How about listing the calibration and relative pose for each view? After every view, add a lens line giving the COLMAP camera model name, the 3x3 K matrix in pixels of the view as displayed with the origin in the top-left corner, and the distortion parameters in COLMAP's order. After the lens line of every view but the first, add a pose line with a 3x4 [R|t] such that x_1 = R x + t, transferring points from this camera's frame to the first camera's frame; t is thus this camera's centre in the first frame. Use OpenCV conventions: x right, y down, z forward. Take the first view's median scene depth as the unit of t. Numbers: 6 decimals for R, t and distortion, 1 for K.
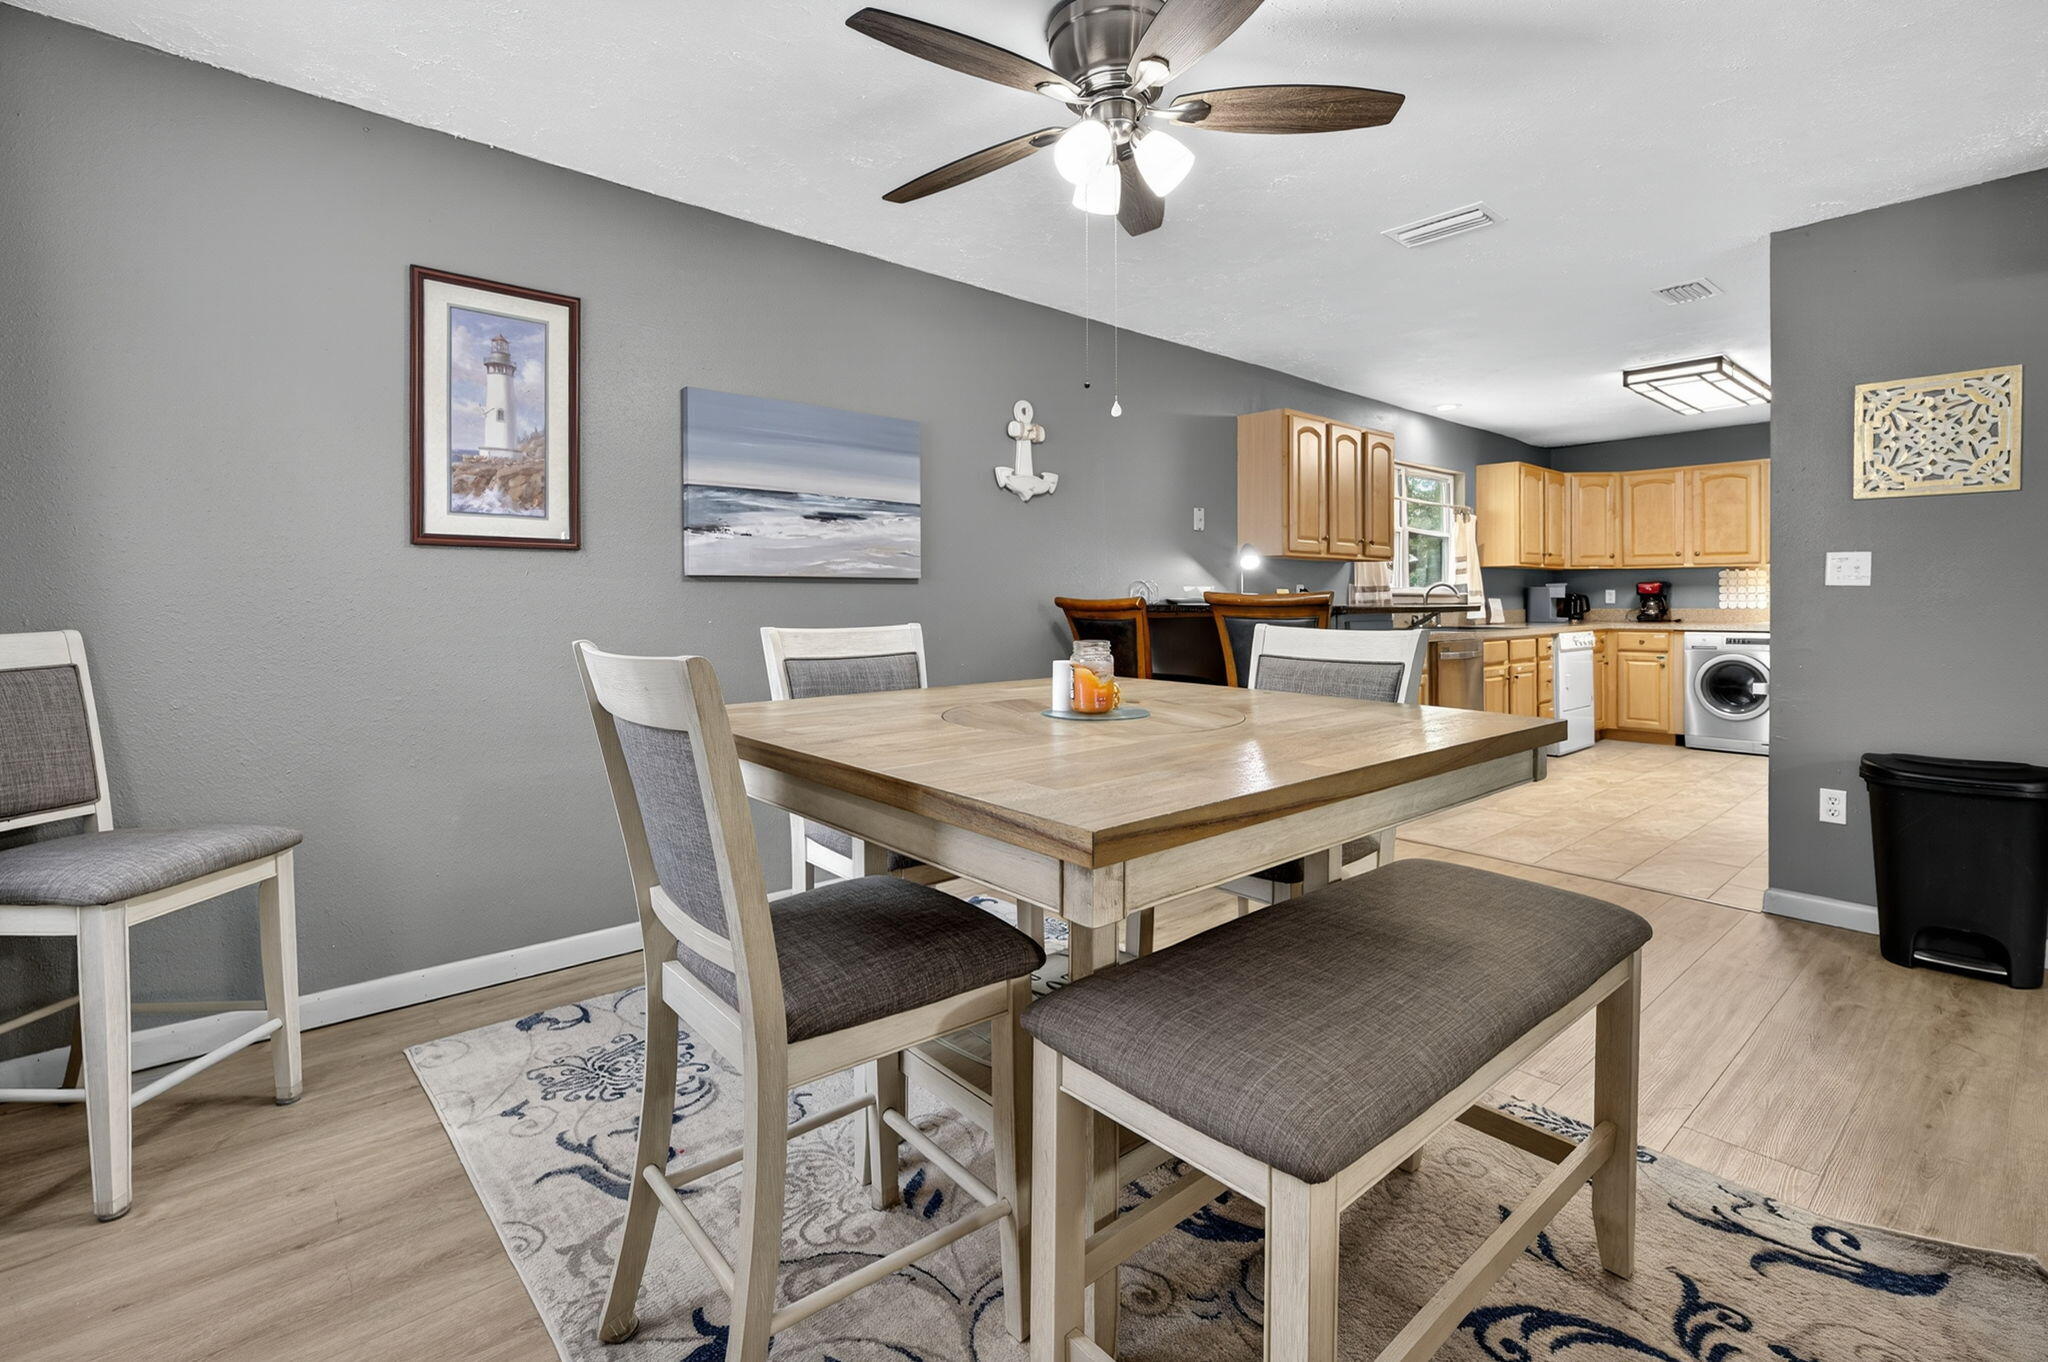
lens RADIAL K [[931.3, 0, 1032.4], [0, 931.3, 598.0], [0, 0, 1]] dist [0.000246, 0.000771]
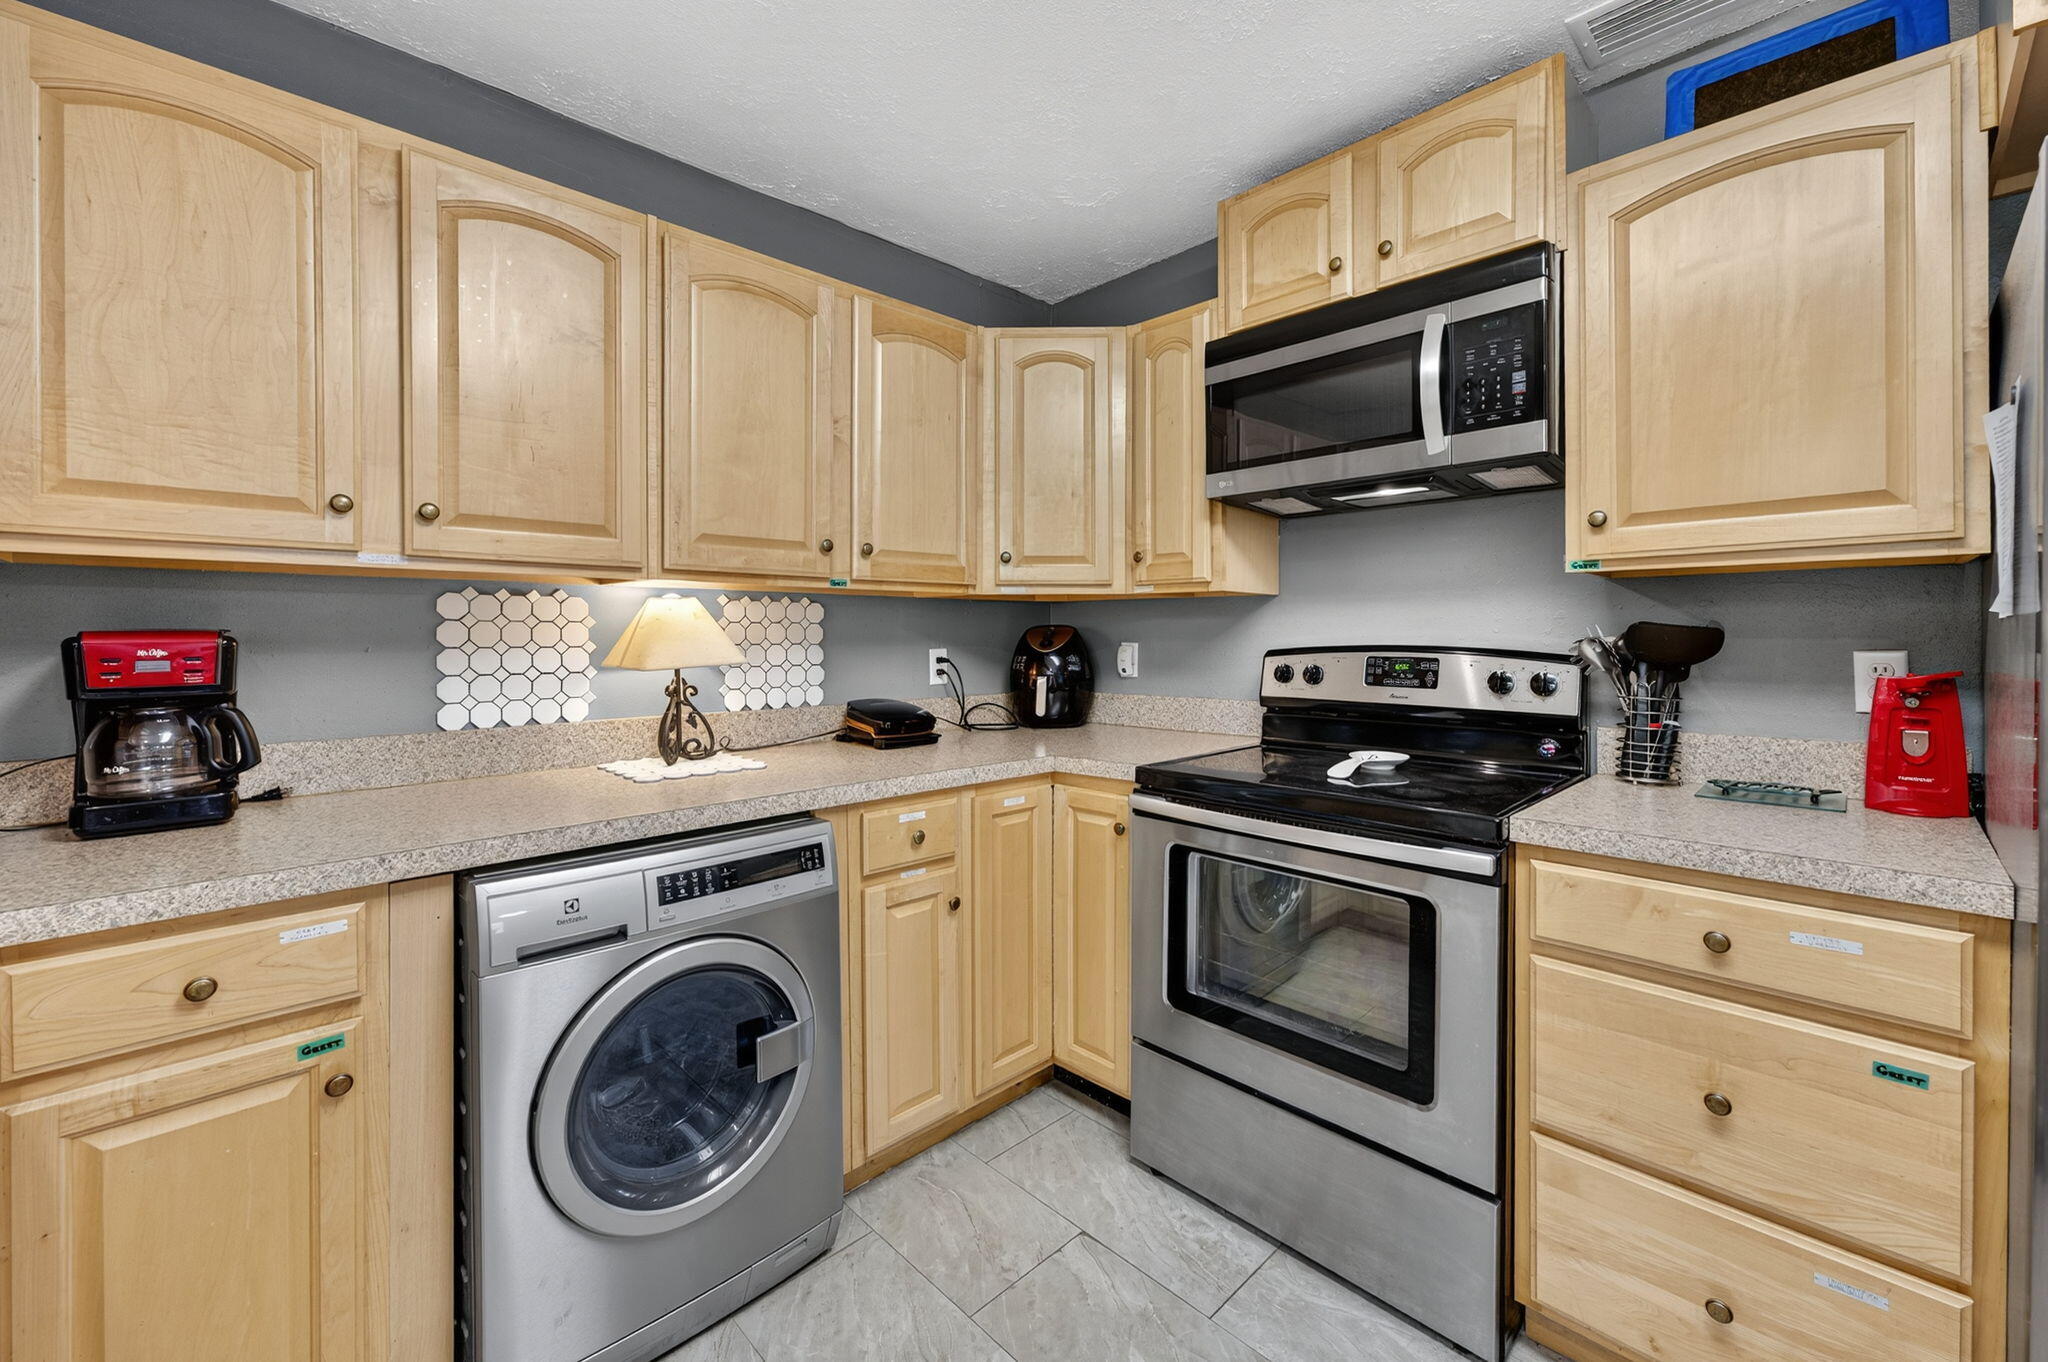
lens RADIAL K [[835.0, 0, 1021.6], [0, 835.0, 639.6], [0, 0, 1]] dist [0.000251, 0.000294]
pose [[-0.052614, -0.003315, 0.998609, 0.974883], [0.002070, 0.999992, 0.003429, -0.031782], [-0.998613, 0.002248, -0.052606, 1.688631]]
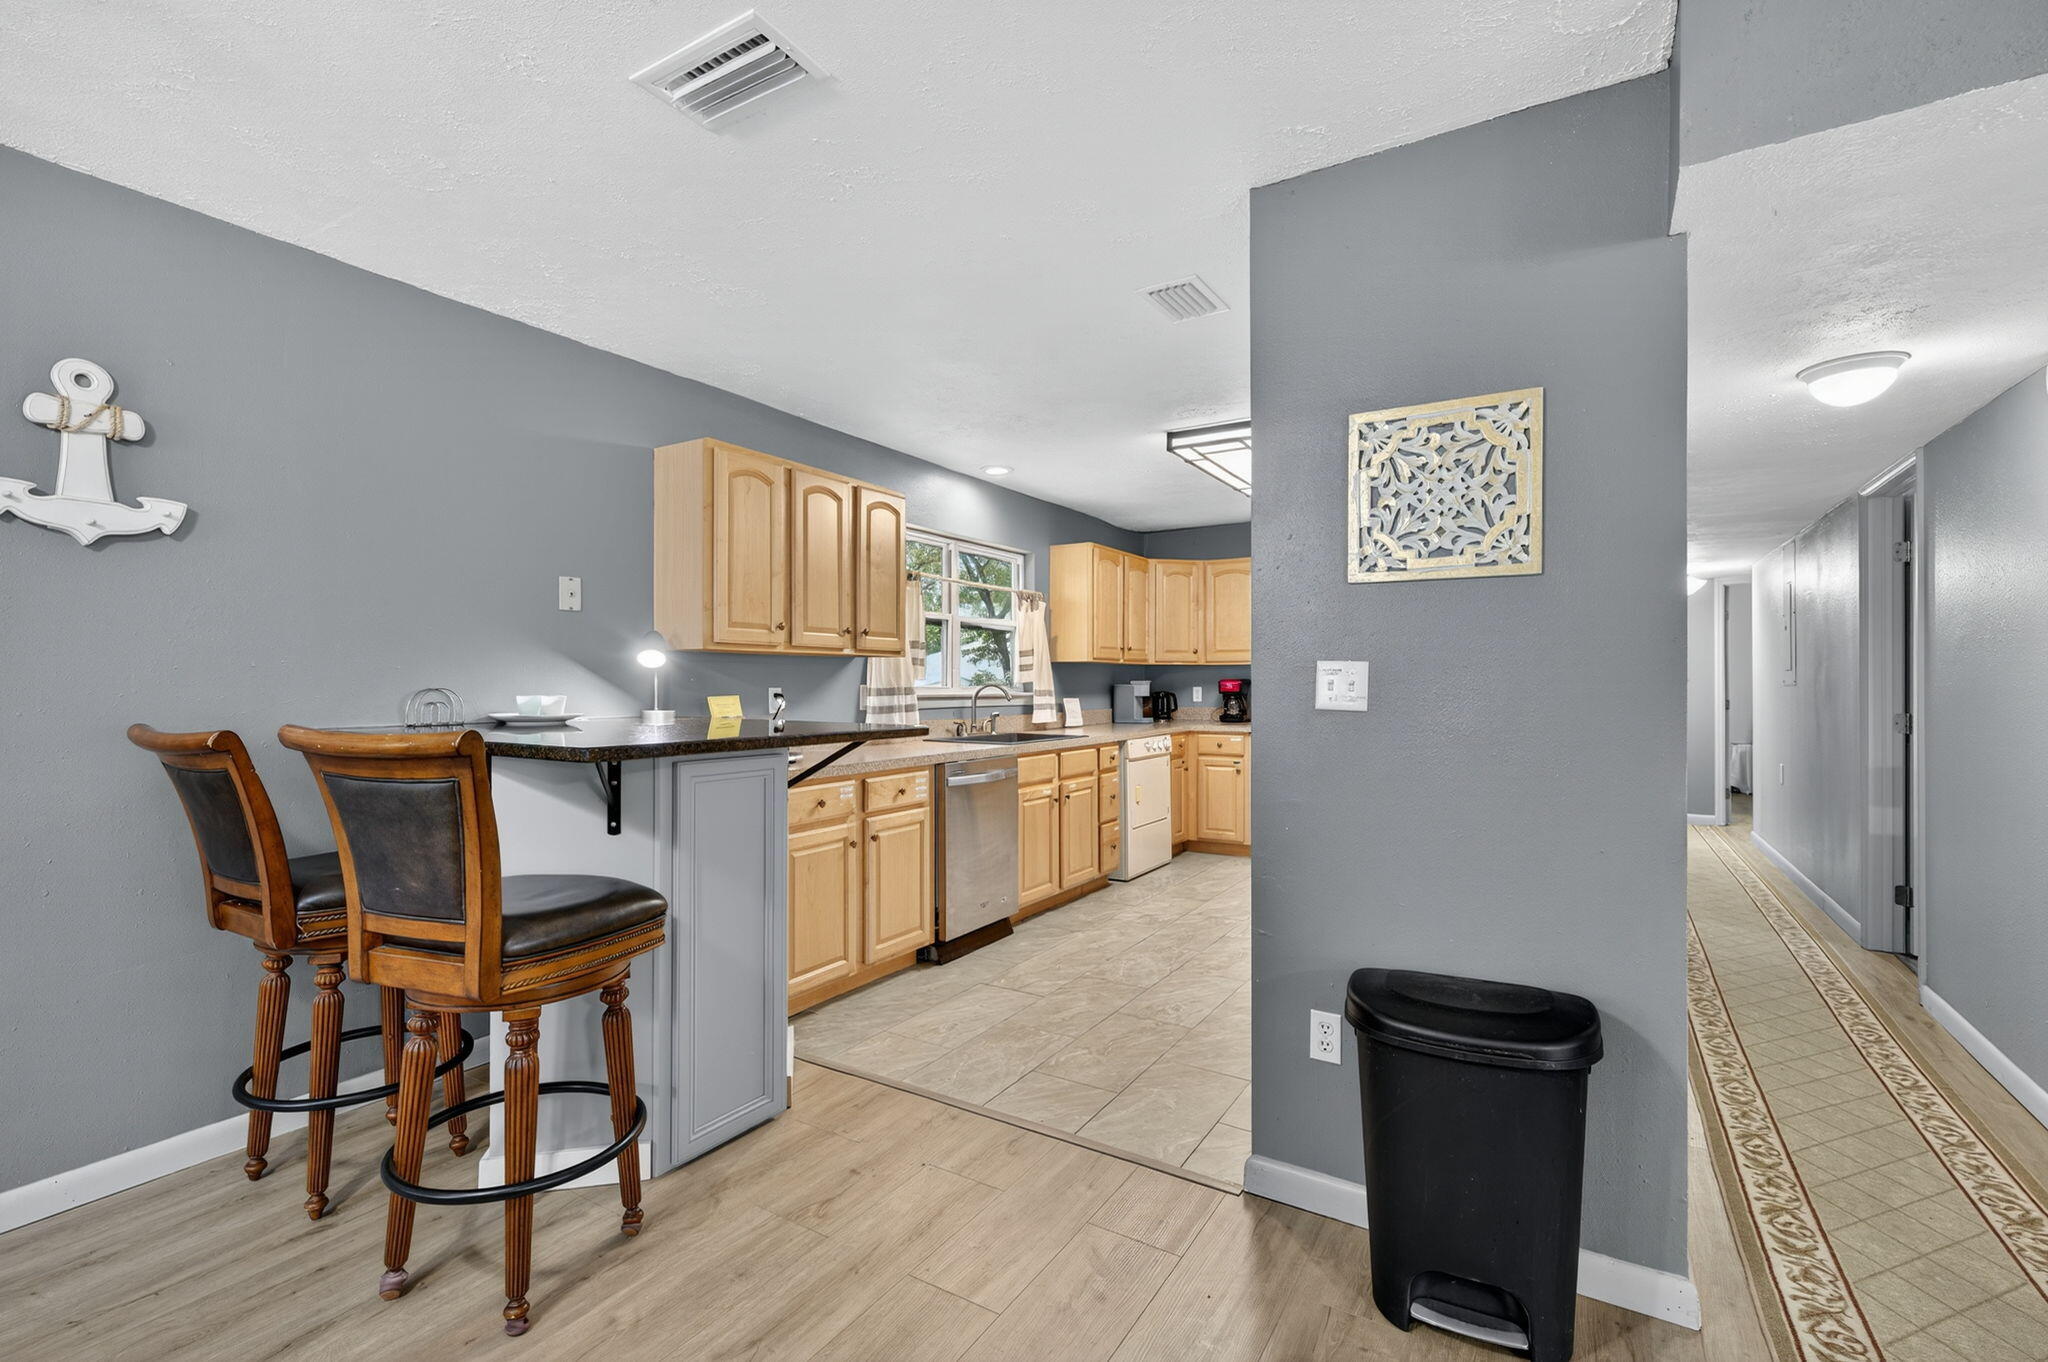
lens RADIAL K [[912.2, 0, 1023.2], [0, 912.2, 673.4], [0, 0, 1]] dist [0.000347, 0.000257]
pose [[0.957127, 0.003746, 0.289646, 0.409332], [-0.001204, 0.999959, -0.008954, -0.030272], [-0.289668, 0.008221, 0.957092, 0.384028]]
